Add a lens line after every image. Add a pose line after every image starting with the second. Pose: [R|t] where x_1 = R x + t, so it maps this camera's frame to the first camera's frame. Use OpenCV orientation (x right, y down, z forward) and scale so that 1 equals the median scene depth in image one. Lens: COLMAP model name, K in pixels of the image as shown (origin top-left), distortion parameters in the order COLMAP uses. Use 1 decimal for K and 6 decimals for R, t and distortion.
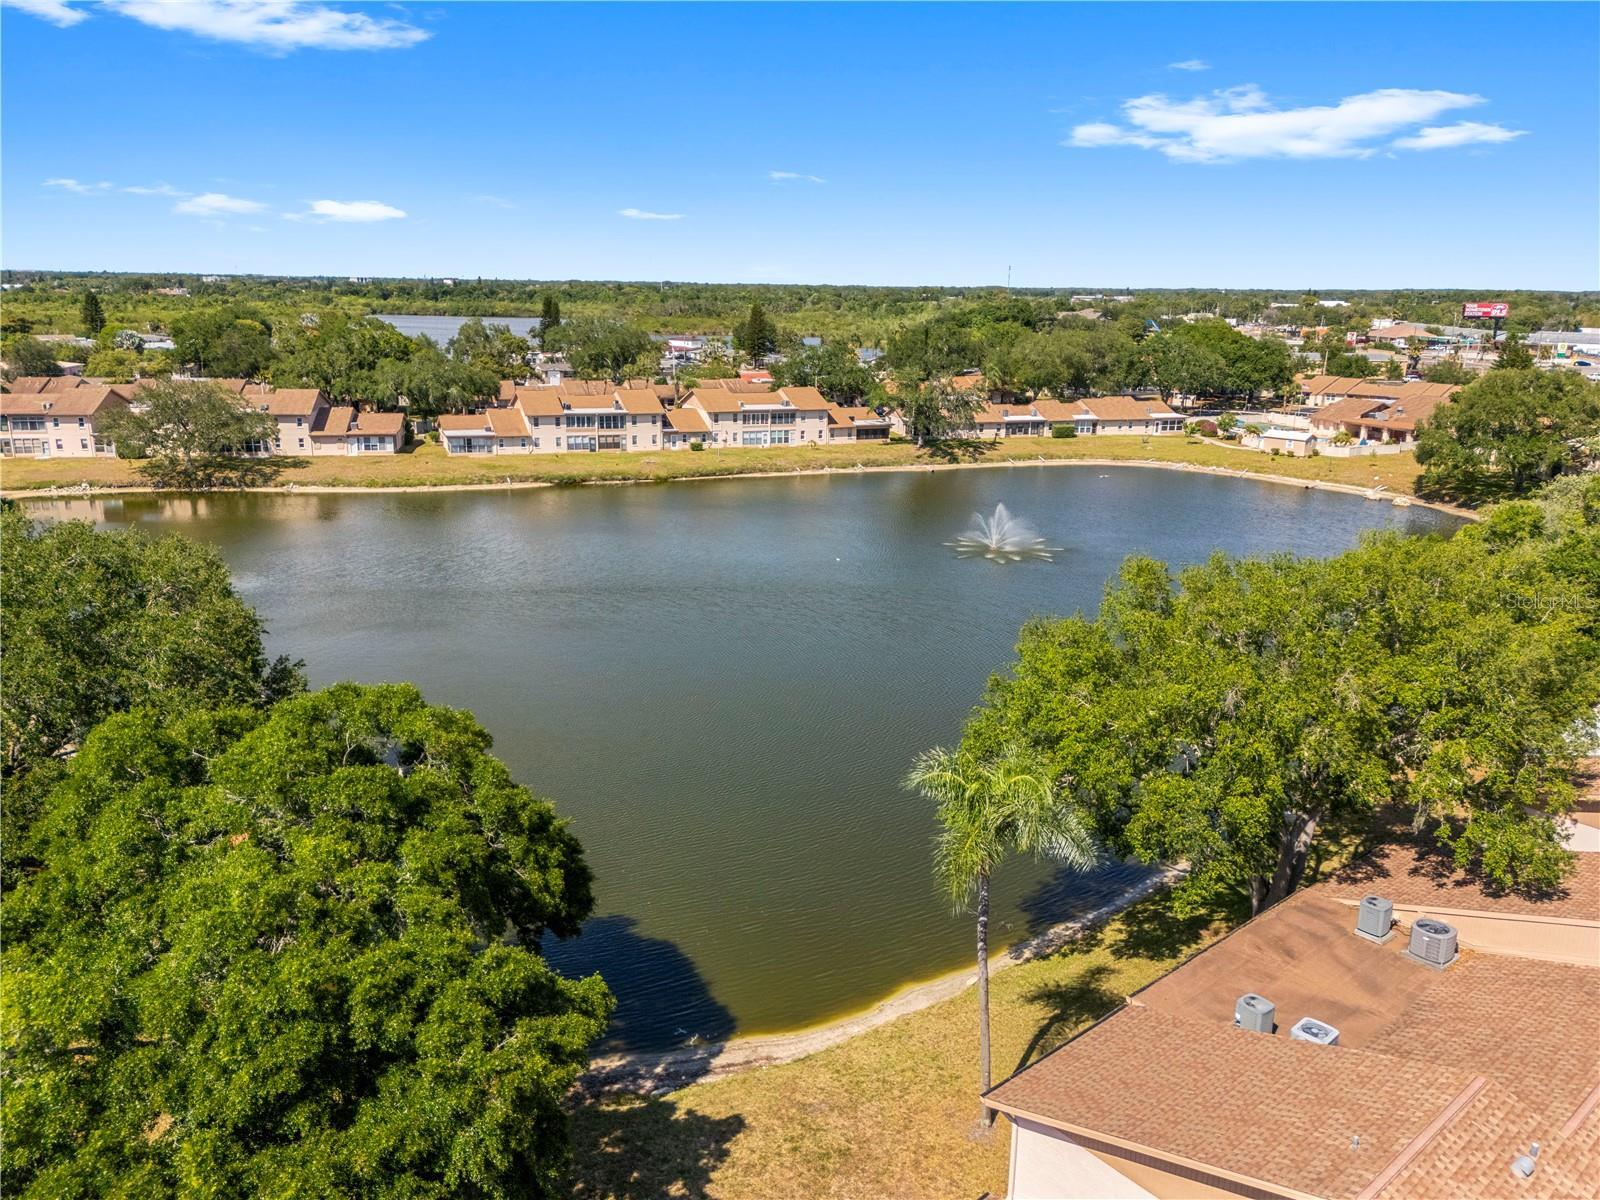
lens RADIAL K [[1172.6, 0, 800.3], [0, 1172.6, 610.1], [0, 0, 1]] dist [0.081793, -0.079657]
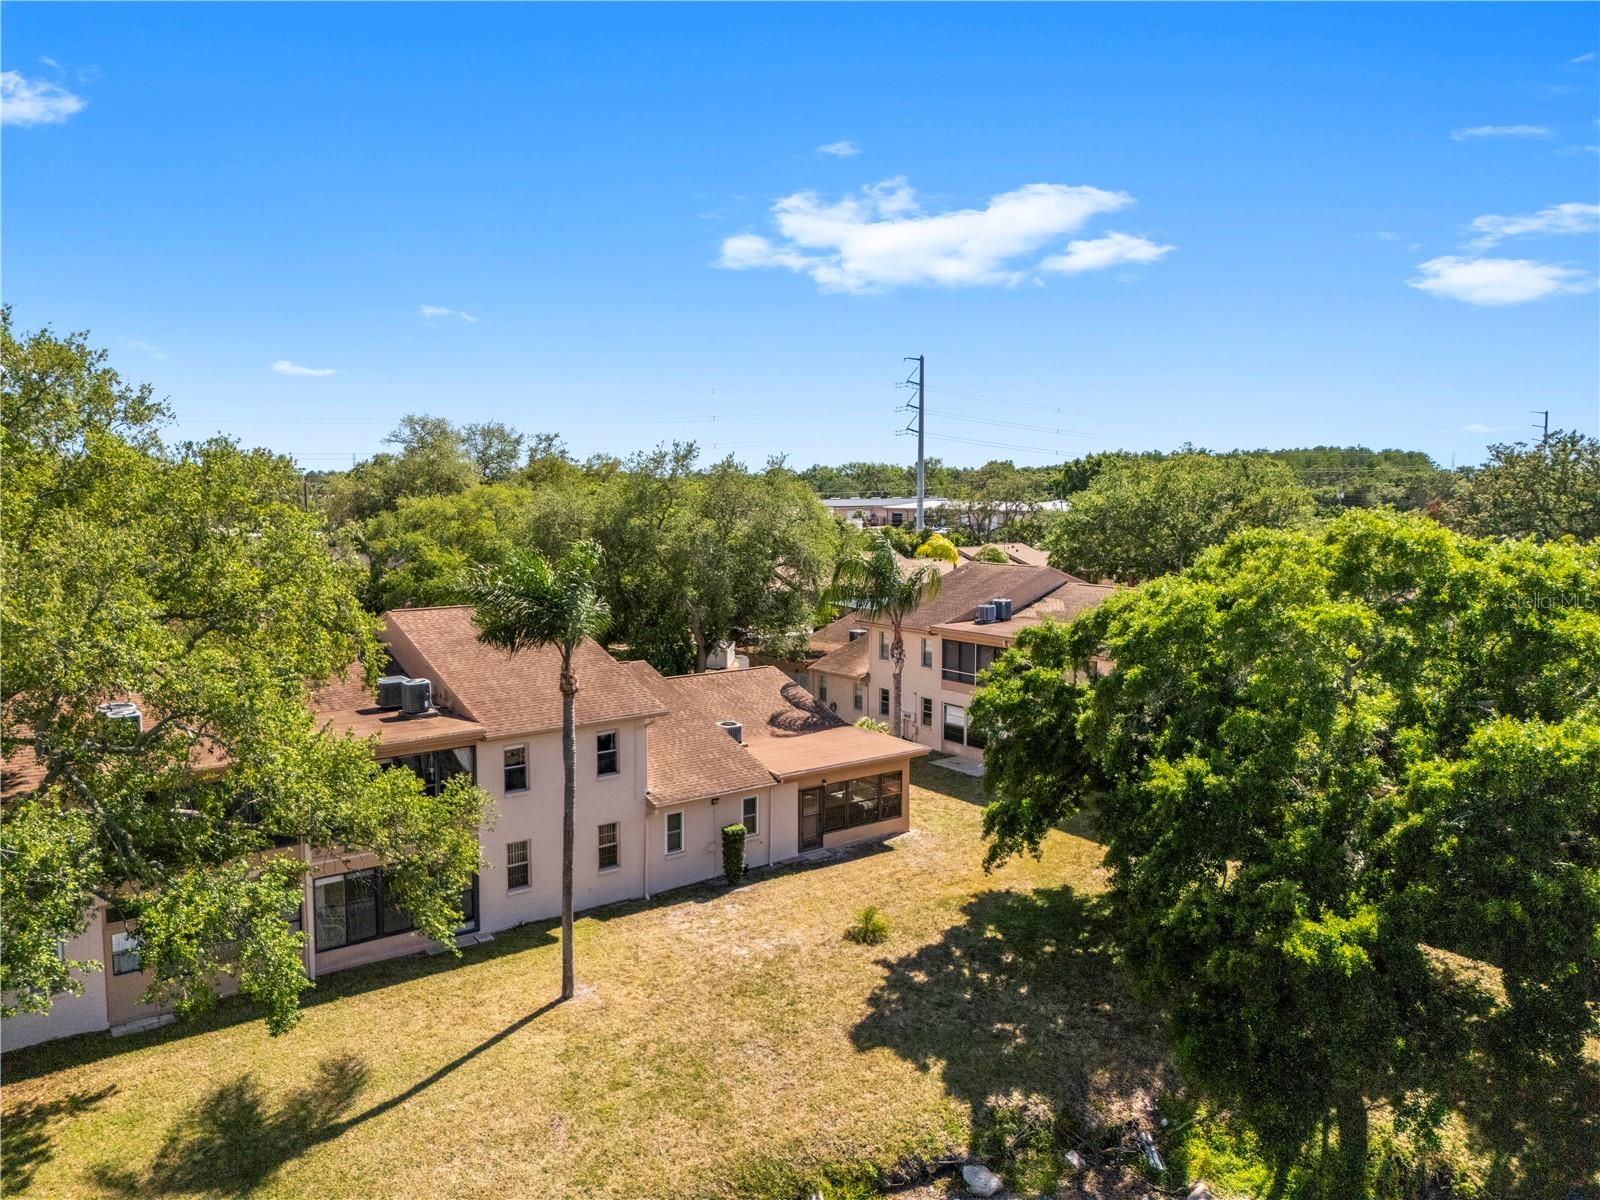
lens RADIAL K [[1172.6, 0, 792.0], [0, 1172.6, 600.9], [0, 0, 1]] dist [0.081793, -0.079657]
pose [[-0.997120, -0.027871, 0.070530, -0.010962], [-0.000414, 0.932003, 0.362451, -0.026748], [-0.075836, 0.361378, -0.929330, 0.324814]]
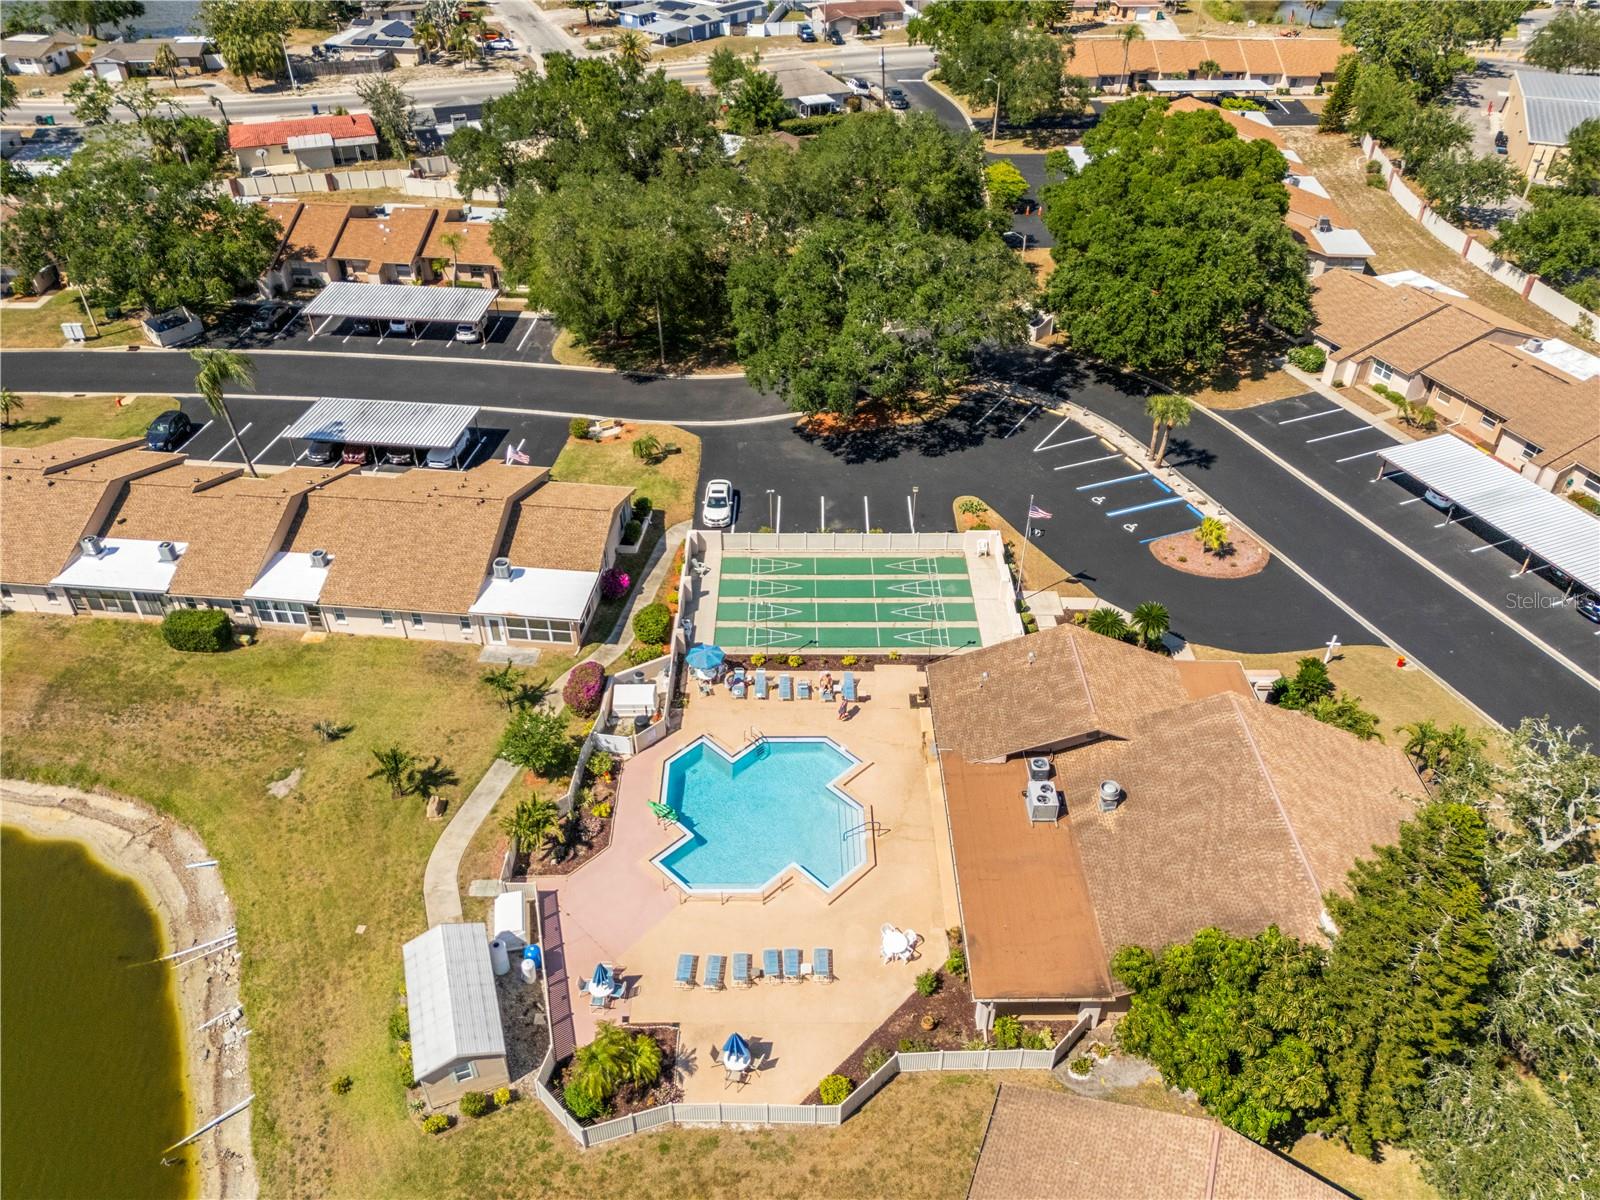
lens RADIAL K [[1172.6, 0, 803.1], [0, 1172.6, 602.6], [0, 0, 1]] dist [0.081793, -0.079657]
pose [[0.943986, 0.192259, -0.268191, 0.548706], [-0.077856, 0.919557, 0.385167, -0.348936], [0.320669, -0.342712, 0.883018, 0.803159]]
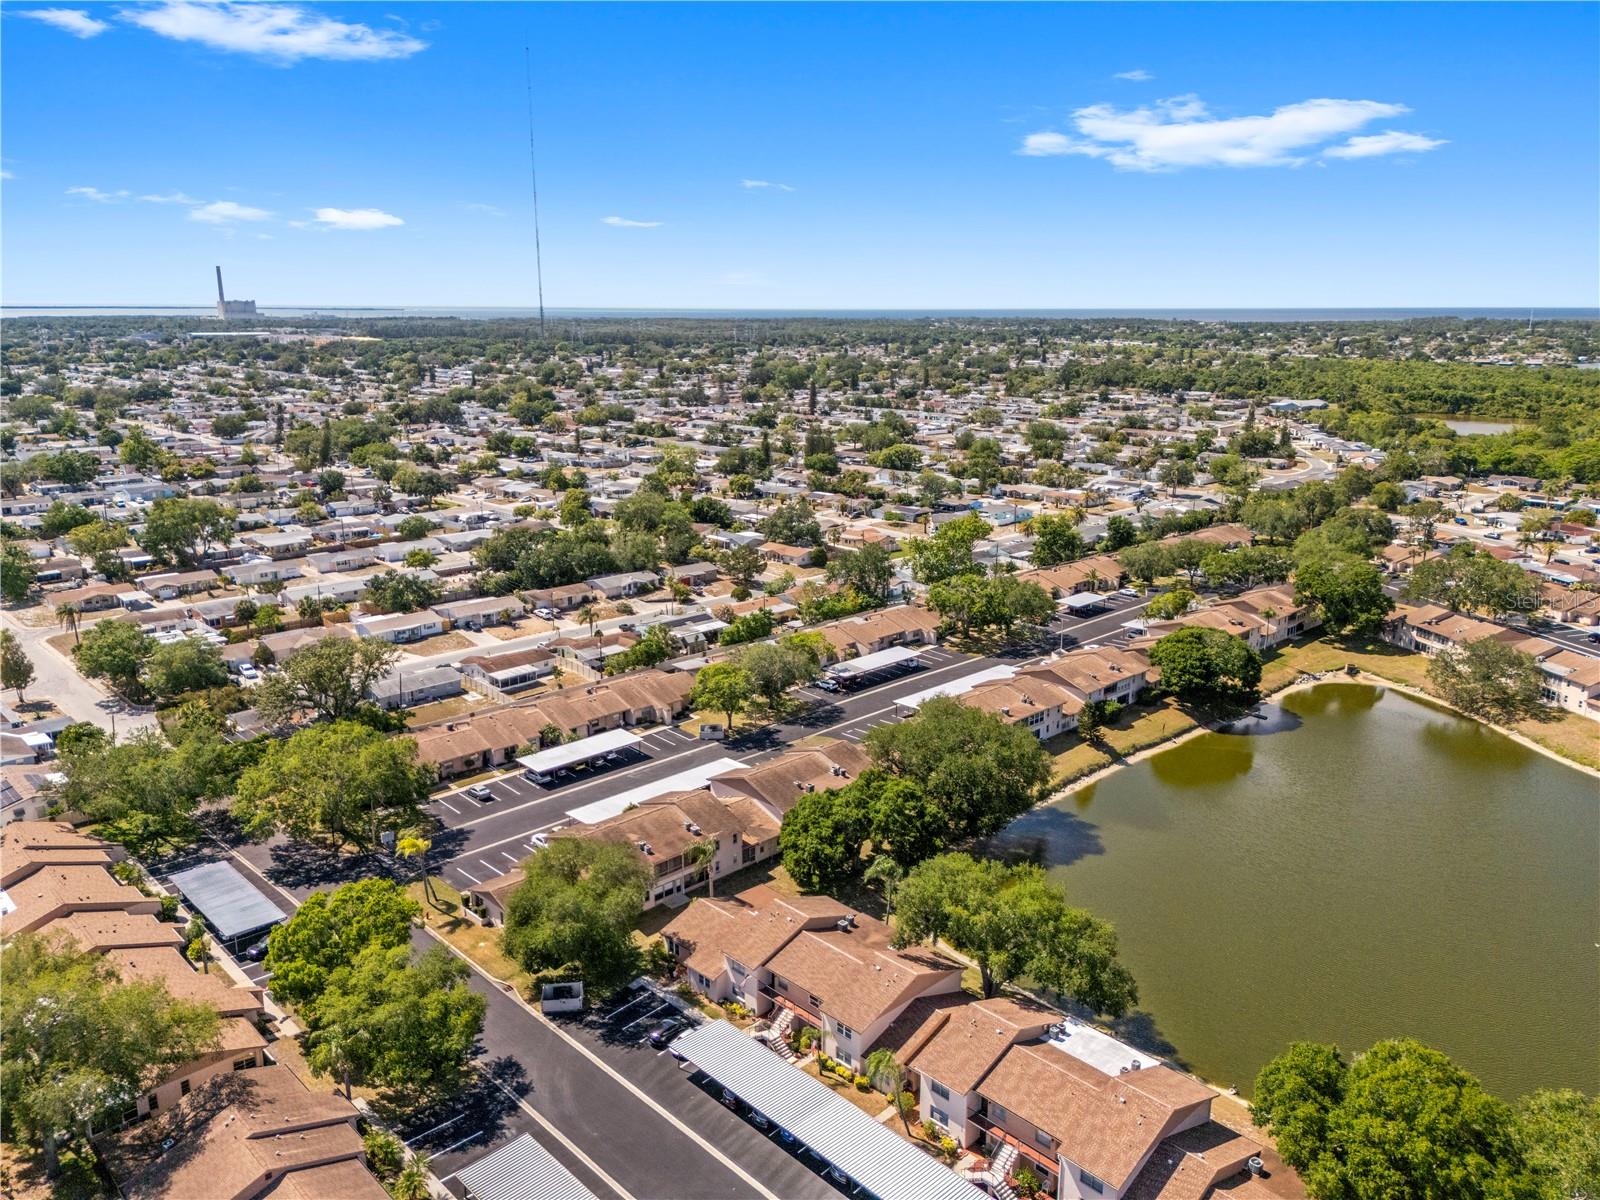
lens RADIAL K [[1172.6, 0, 801.4], [0, 1172.6, 602.3], [0, 0, 1]] dist [0.081793, -0.079657]
pose [[0.060017, 0.231118, -0.971073, 0.707288], [-0.267001, 0.941096, 0.207481, -0.265436], [0.961826, 0.246825, 0.118190, 0.000506]]
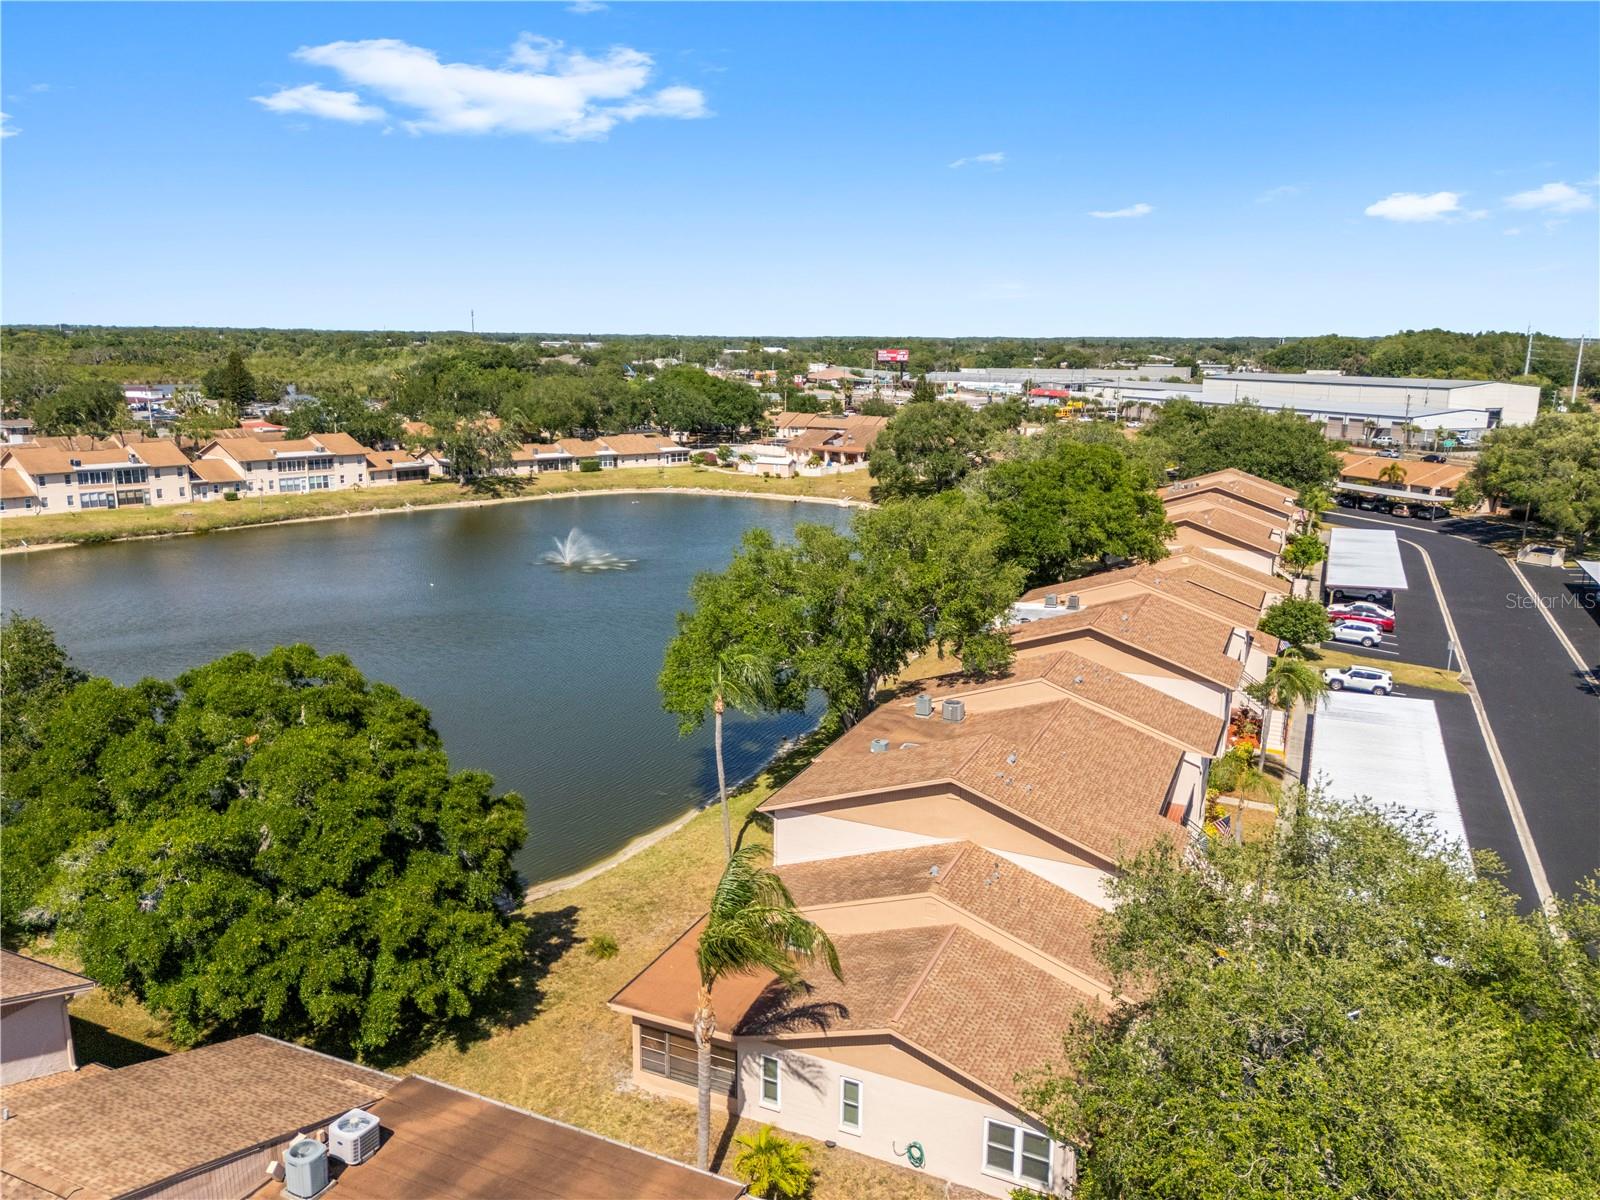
lens RADIAL K [[1172.6, 0, 798.9], [0, 1172.6, 609.6], [0, 0, 1]] dist [0.081793, -0.079657]
pose [[0.907255, -0.099977, 0.408526, -0.072325], [0.114651, 0.993339, -0.011521, 0.021084], [-0.404653, 0.057291, 0.912674, -0.098555]]
